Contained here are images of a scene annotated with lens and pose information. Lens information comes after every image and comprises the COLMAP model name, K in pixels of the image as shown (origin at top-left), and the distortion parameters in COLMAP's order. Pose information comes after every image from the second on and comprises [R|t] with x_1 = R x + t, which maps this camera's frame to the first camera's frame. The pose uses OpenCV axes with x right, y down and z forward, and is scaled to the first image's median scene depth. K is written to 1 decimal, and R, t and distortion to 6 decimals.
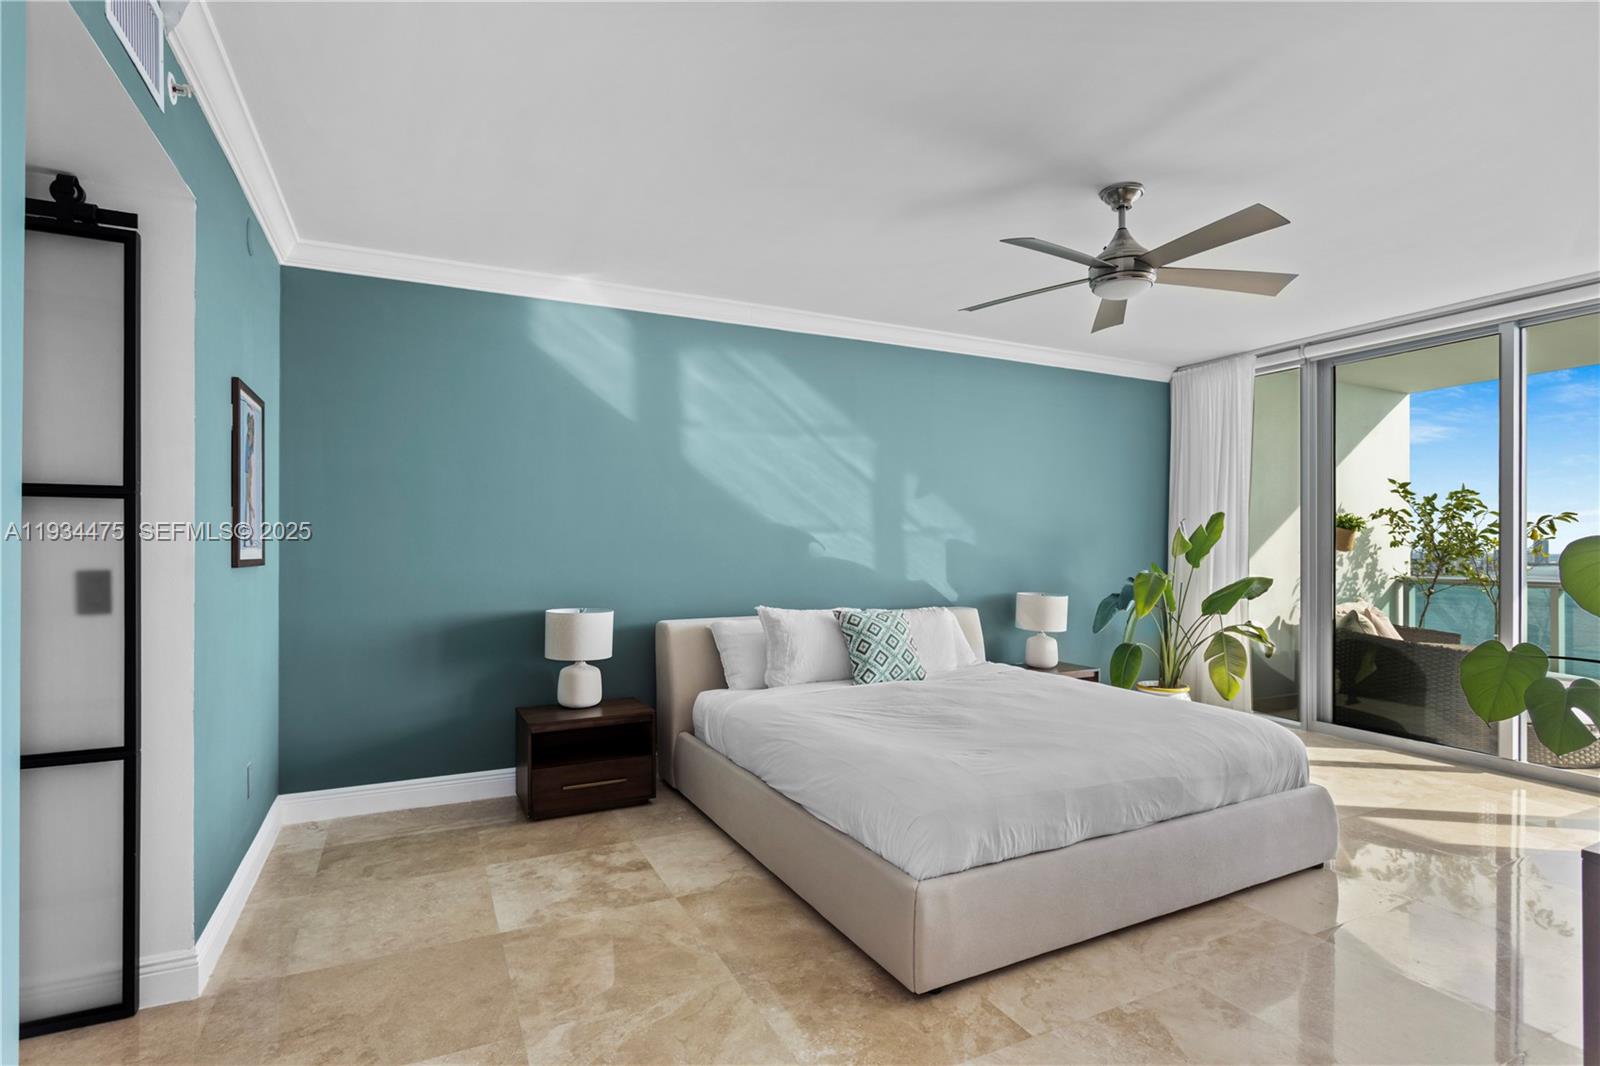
lens RADIAL K [[782.1, 0, 799.6], [0, 782.1, 542.9], [0, 0, 1]] dist [-0.000749, 0.003422]
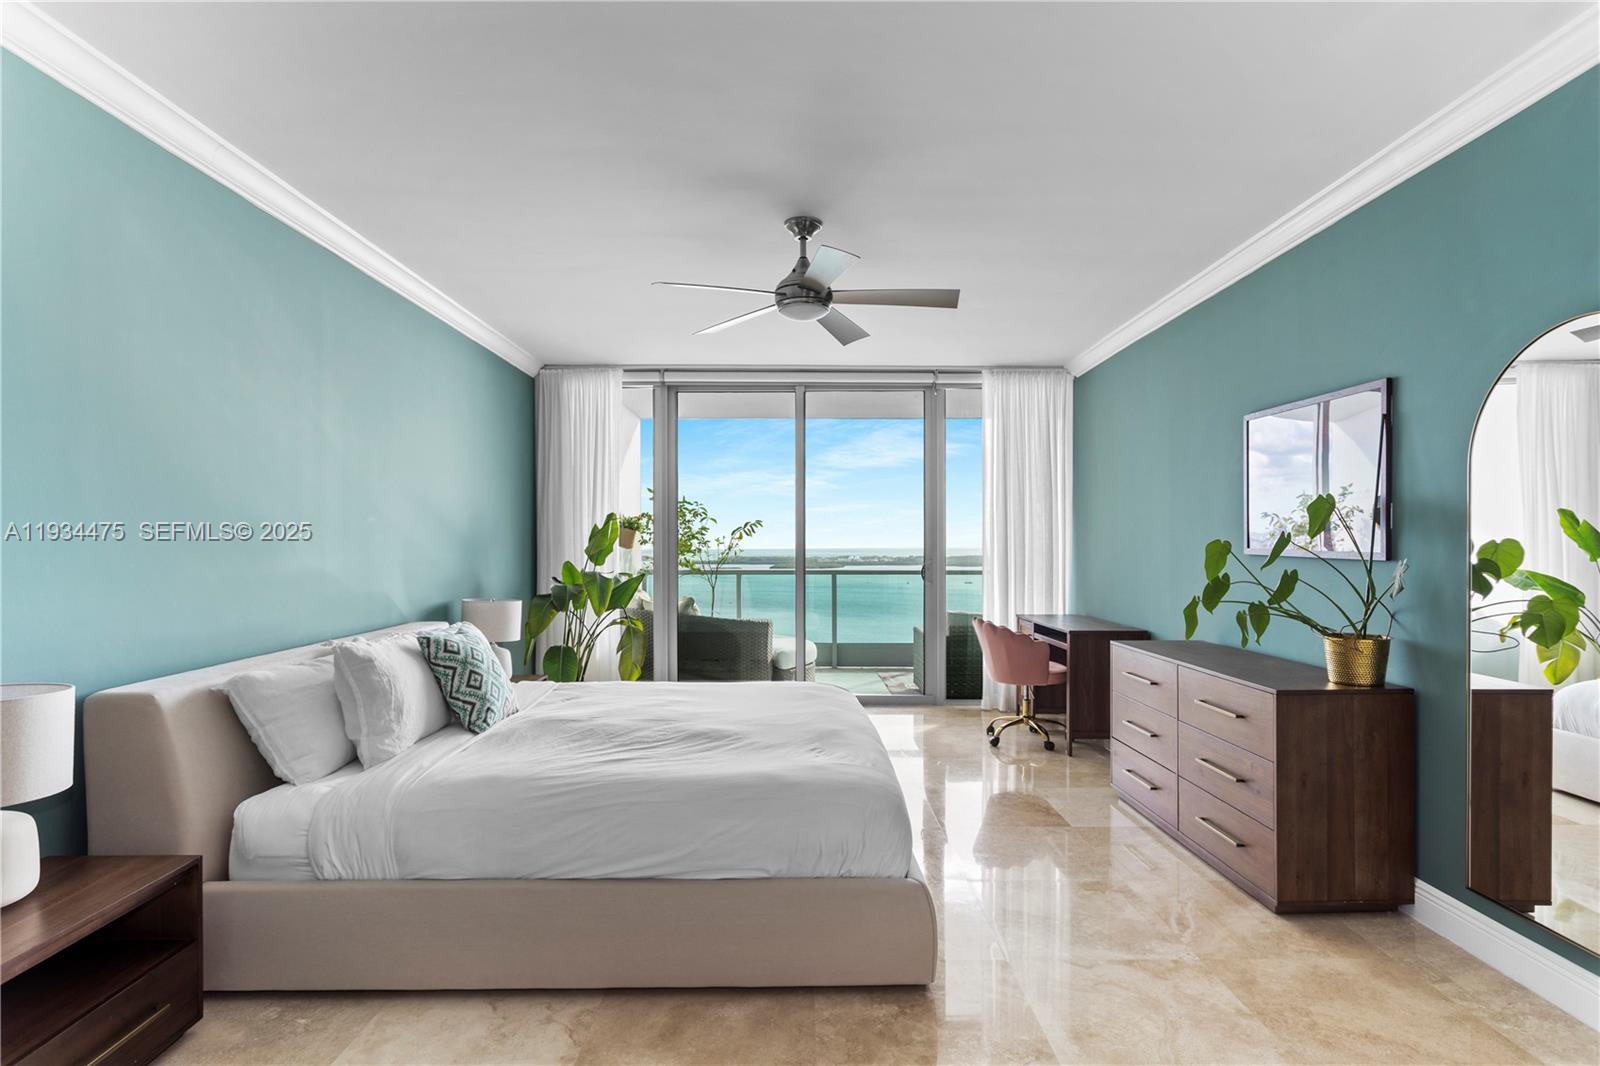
lens RADIAL K [[840.6, 0, 786.2], [0, 840.6, 541.1], [0, 0, 1]] dist [-0.004432, -0.000791]
pose [[0.444773, 0.000992, 0.895643, -0.385938], [-0.000920, 0.999999, -0.000651, 0.000224], [-0.895643, -0.000534, 0.444774, 0.288394]]
